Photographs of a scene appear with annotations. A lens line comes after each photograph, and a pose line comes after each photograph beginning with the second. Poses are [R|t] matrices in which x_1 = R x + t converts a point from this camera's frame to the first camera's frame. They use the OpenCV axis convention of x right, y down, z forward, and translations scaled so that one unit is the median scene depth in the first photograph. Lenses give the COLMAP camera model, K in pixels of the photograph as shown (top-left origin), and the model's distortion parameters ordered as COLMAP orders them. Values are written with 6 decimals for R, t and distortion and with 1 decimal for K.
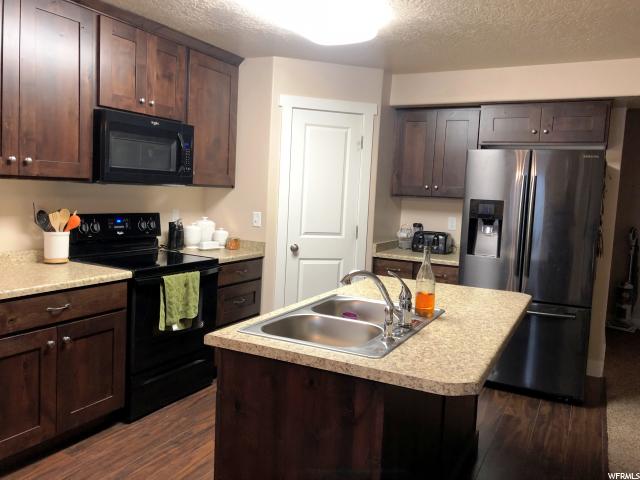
lens RADIAL K [[526.7, 0, 320.0], [0, 526.7, 240.0], [0, 0, 1]] dist [0.034291, -0.042144]
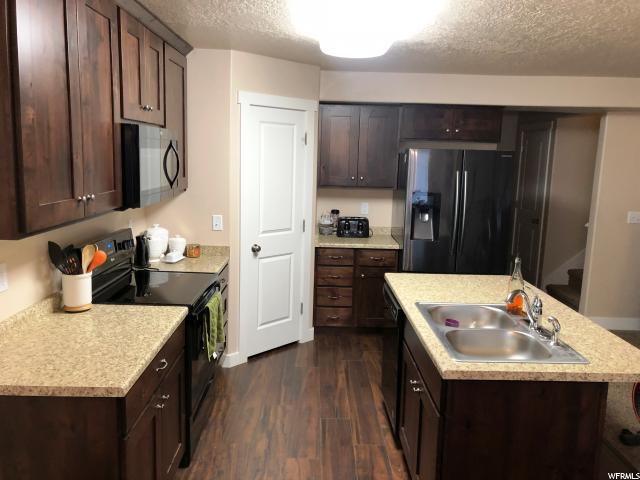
lens RADIAL K [[526.2, 0, 320.0], [0, 526.2, 240.0], [0, 0, 1]] dist [0.033366, -0.006403]
pose [[0.878963, -0.100833, 0.466108, -0.500950], [0.059550, 0.992948, 0.102507, -0.117949], [-0.473157, -0.062343, 0.878769, 0.093795]]
